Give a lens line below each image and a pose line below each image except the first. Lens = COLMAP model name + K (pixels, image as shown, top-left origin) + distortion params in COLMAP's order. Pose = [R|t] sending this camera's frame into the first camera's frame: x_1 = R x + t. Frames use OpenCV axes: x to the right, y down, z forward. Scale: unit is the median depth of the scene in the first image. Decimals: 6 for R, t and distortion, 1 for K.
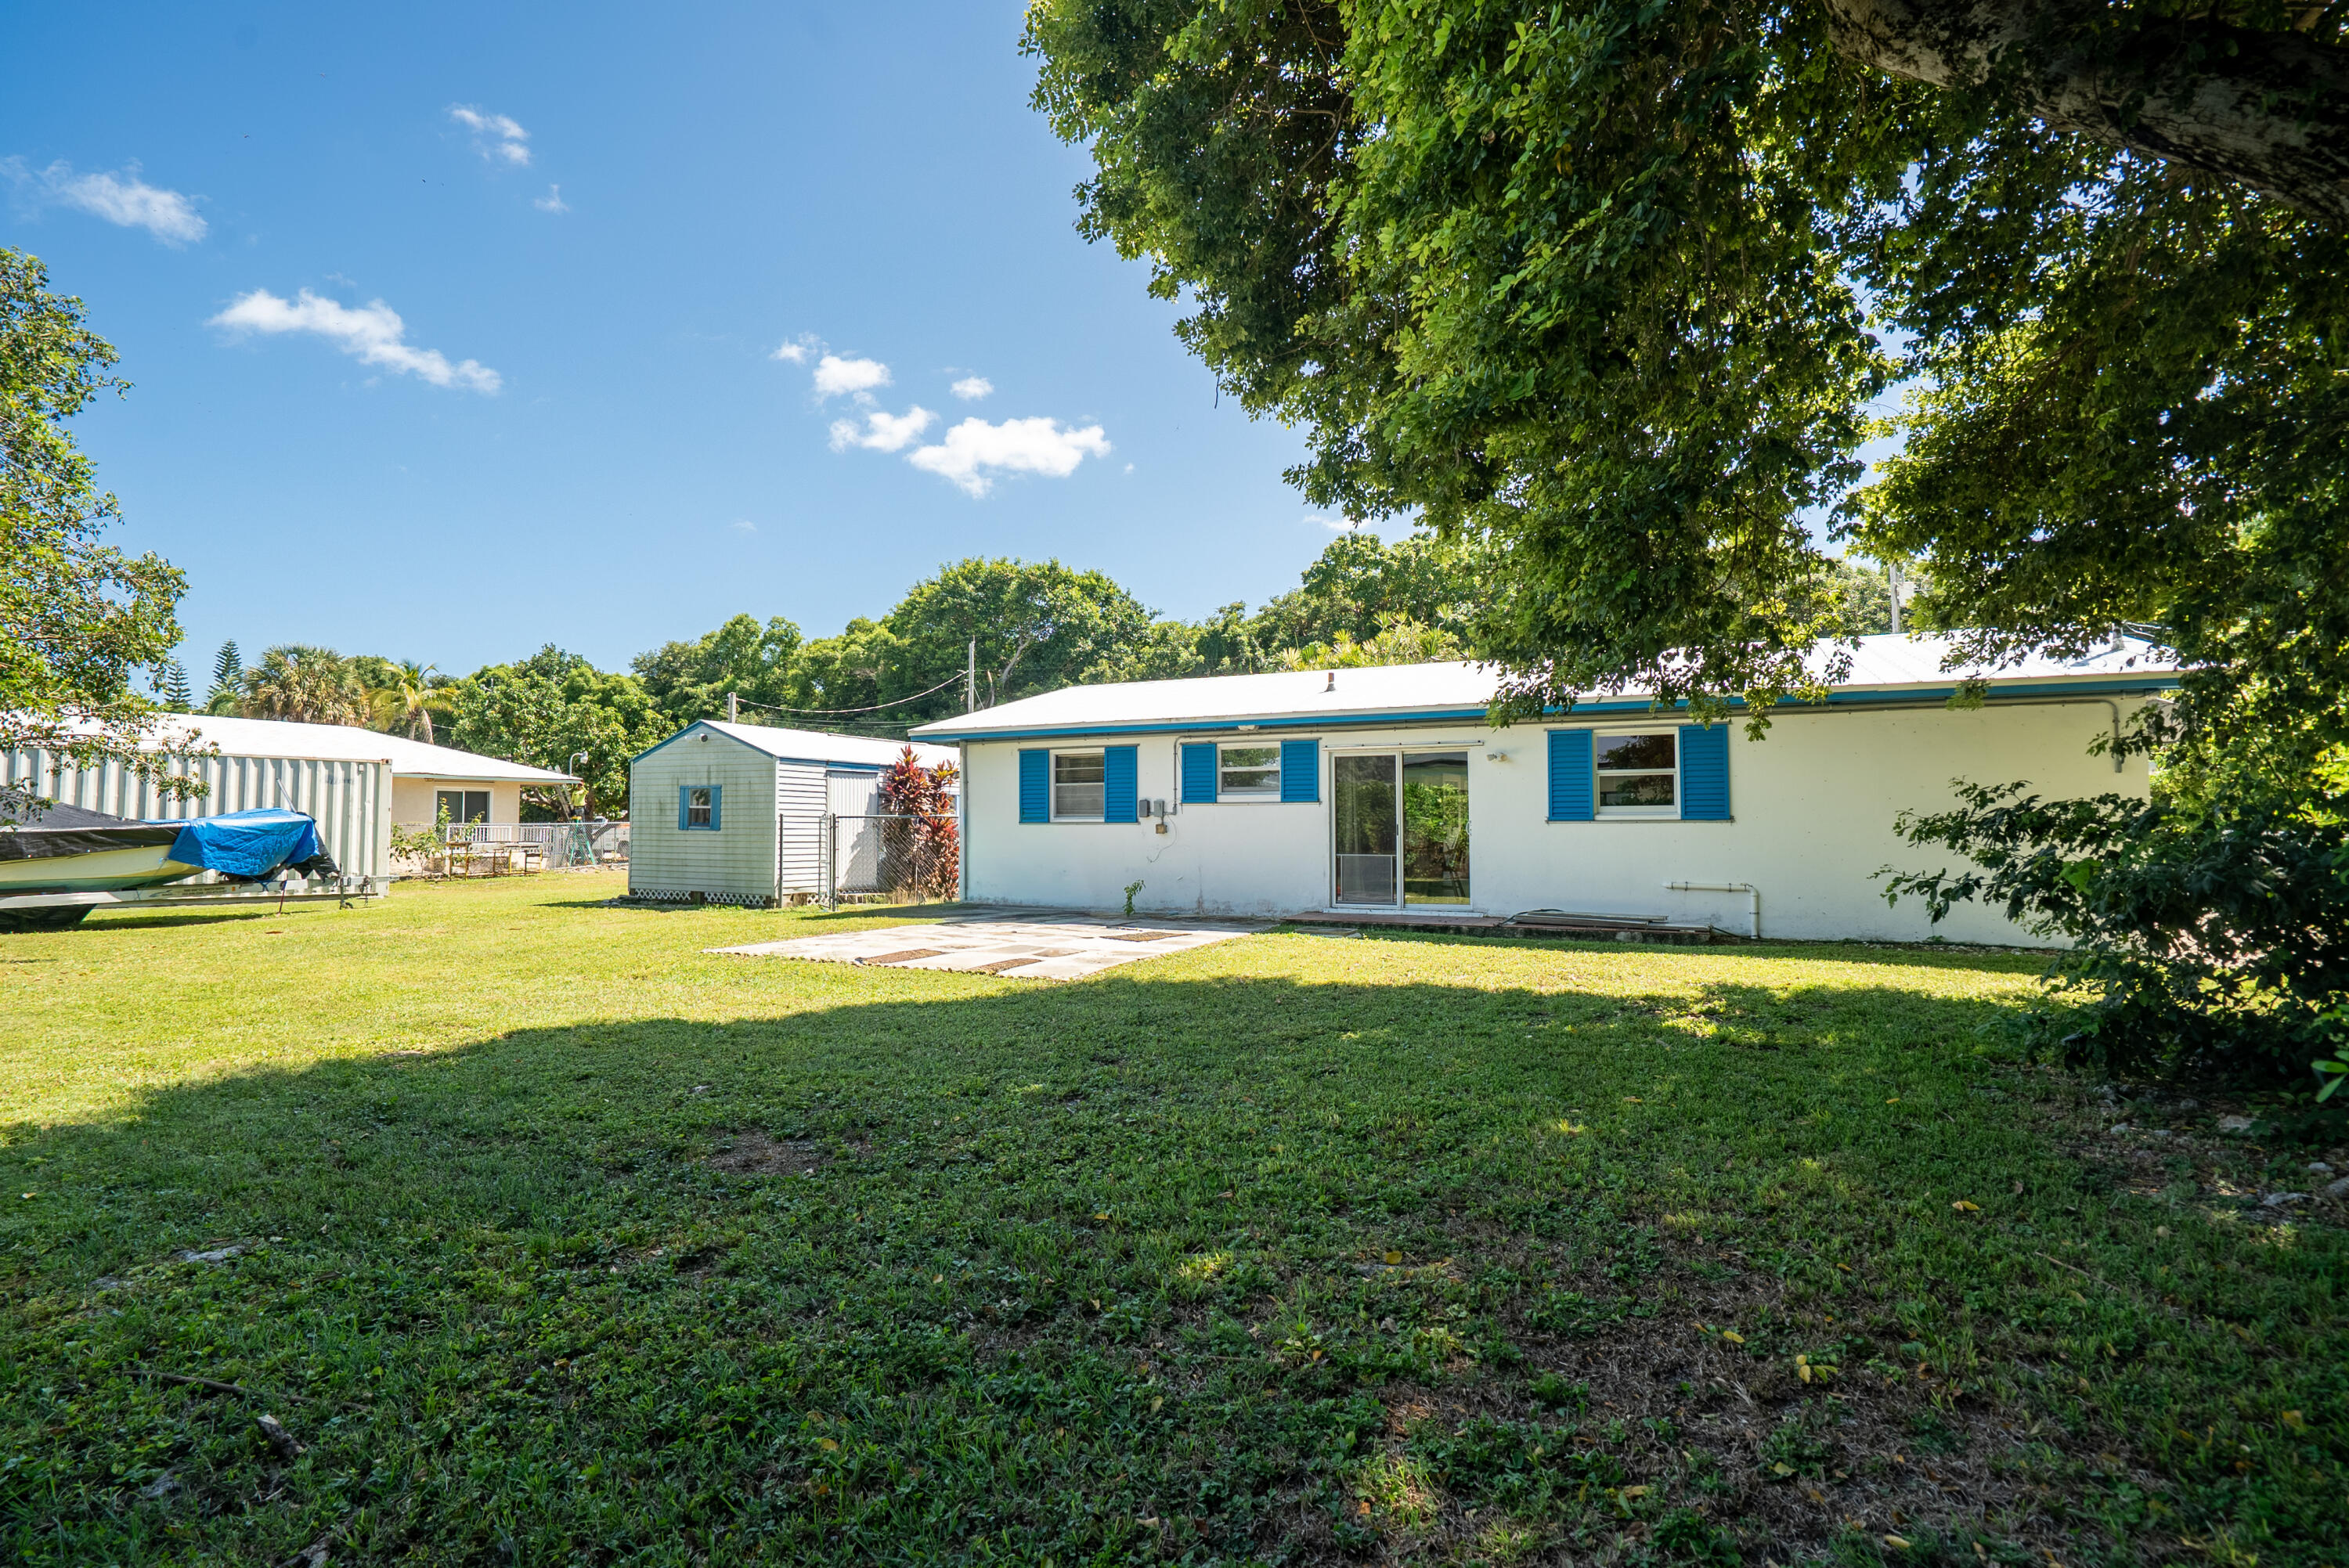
lens RADIAL K [[1206.1, 0, 1174.5], [0, 1206.1, 784.0], [0, 0, 1]] dist [0.001956, 0.026074]
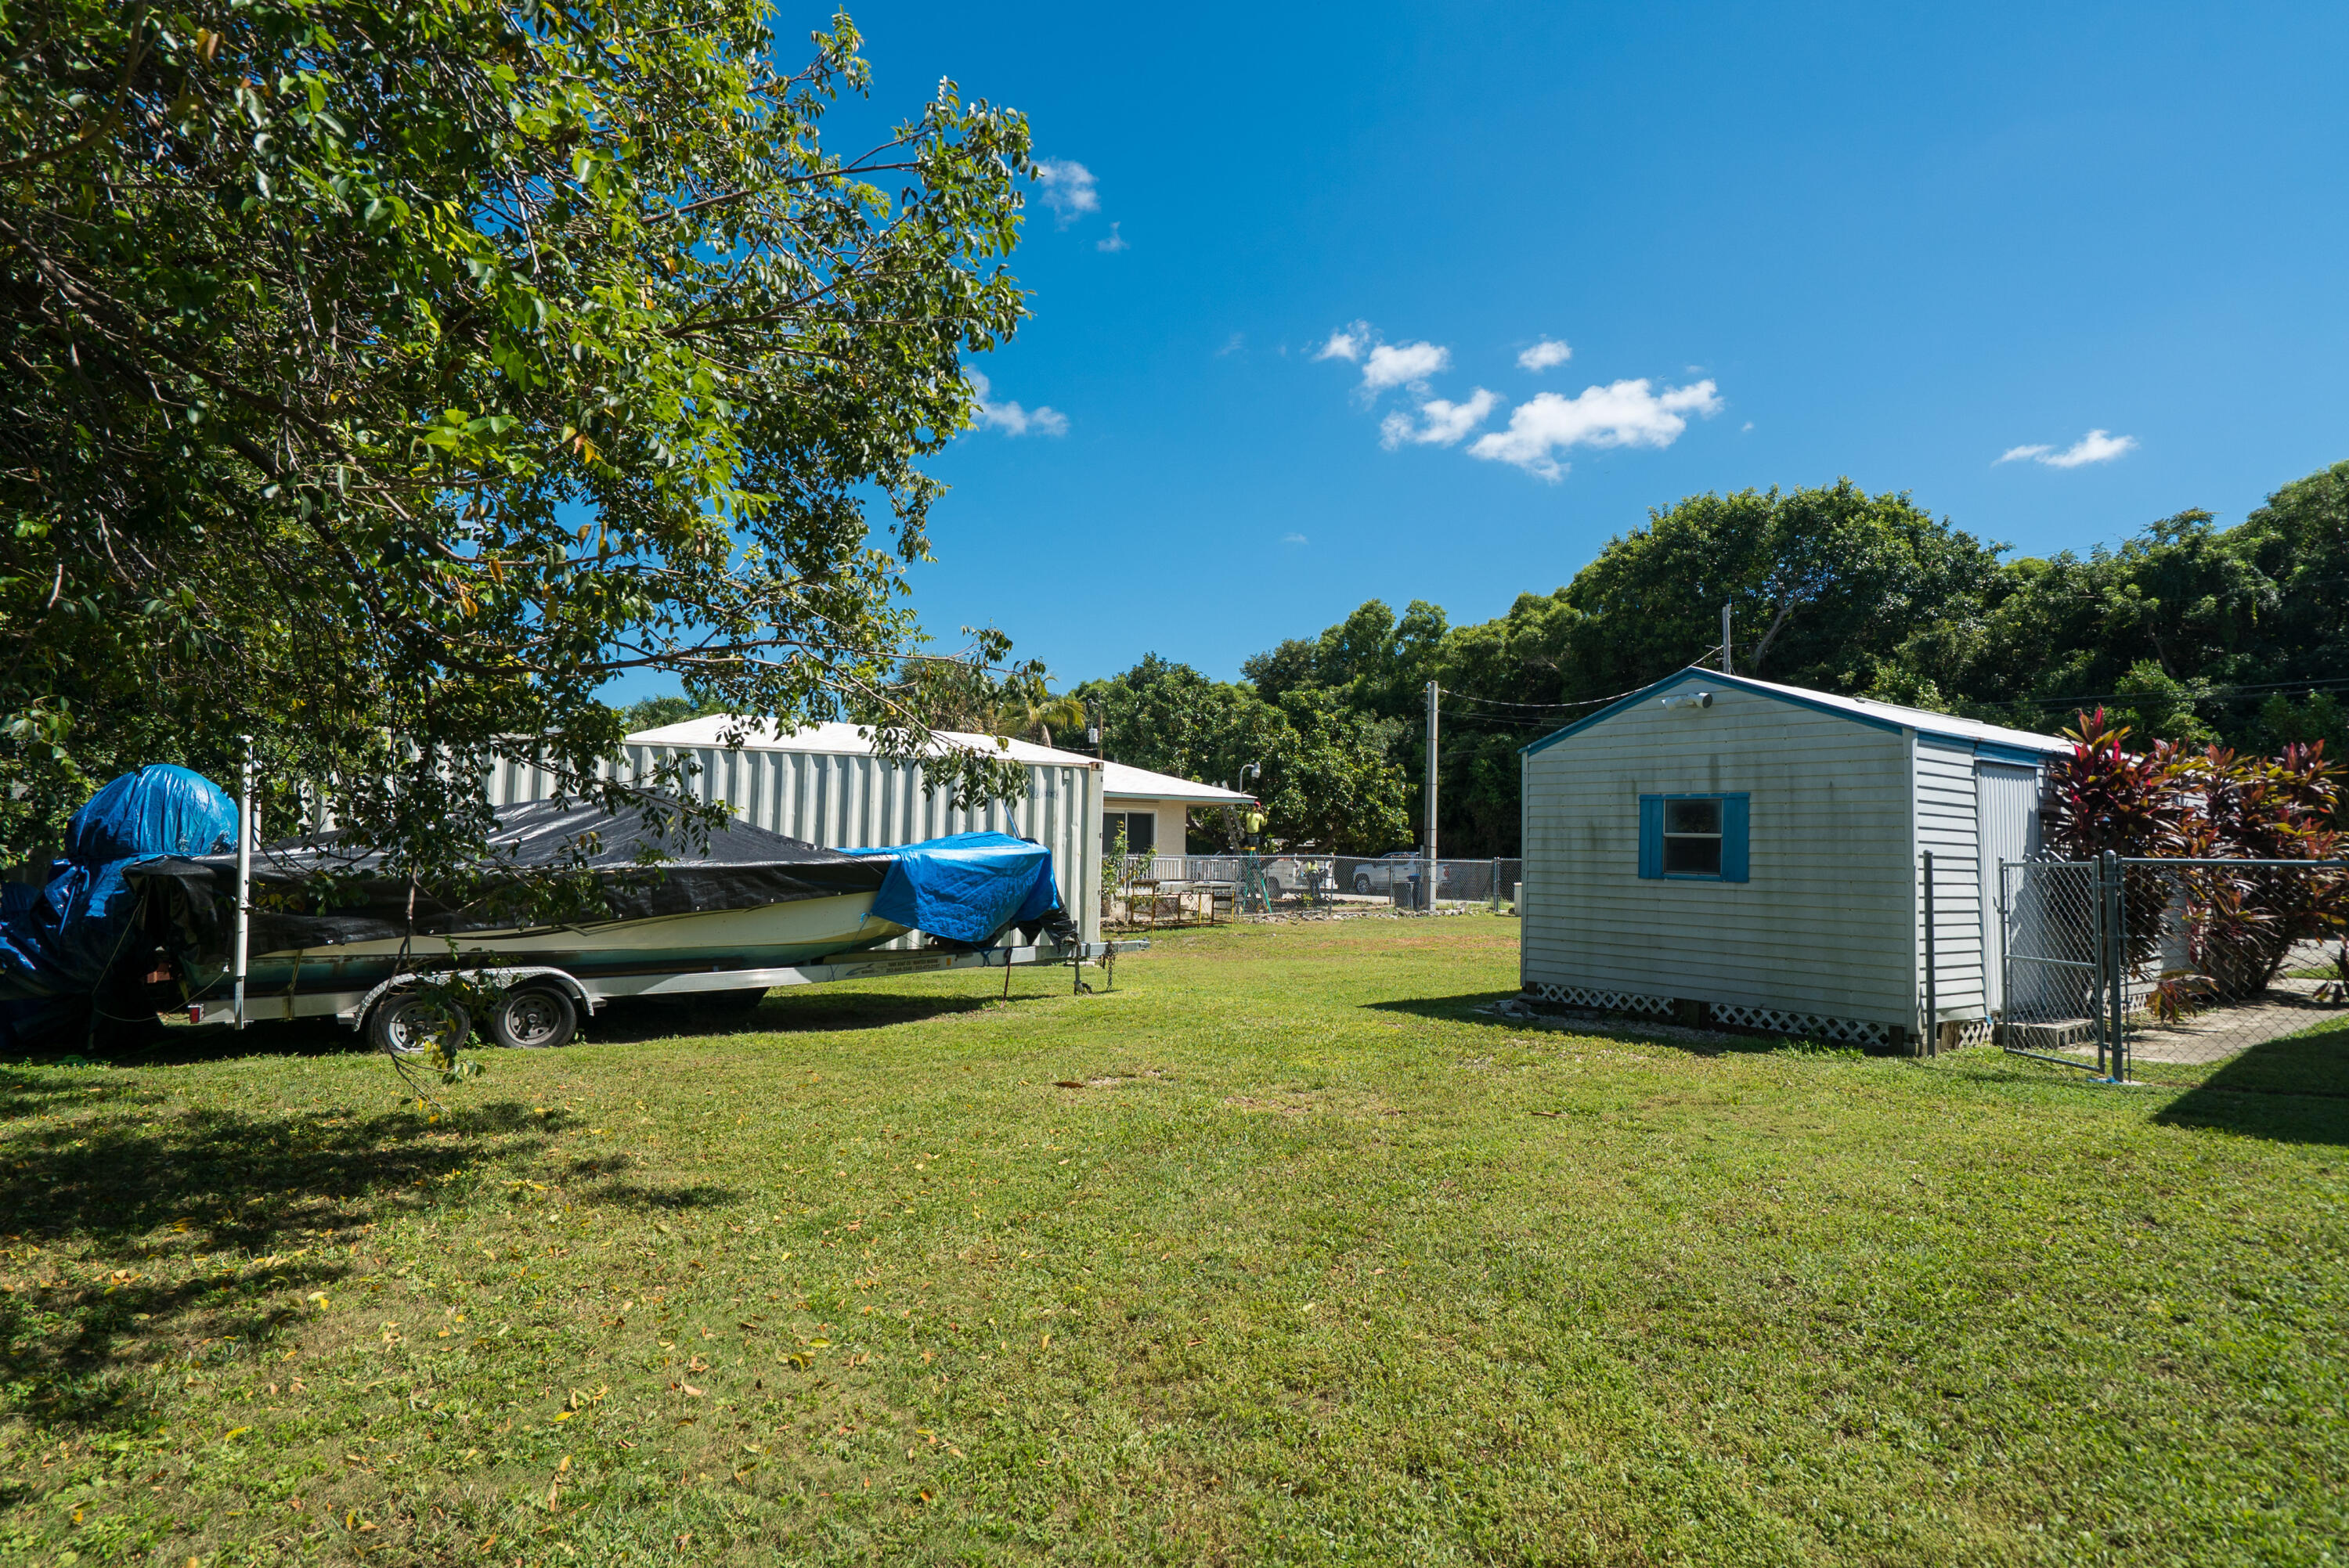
lens RADIAL K [[1212.4, 0, 1176.7], [0, 1212.4, 761.8], [0, 0, 1]] dist [0.109305, 0.000142]
pose [[0.923153, -0.017328, -0.384041, -0.177895], [0.001443, 0.999133, -0.041613, 0.004266], [0.384429, 0.037861, 0.922378, 0.196494]]
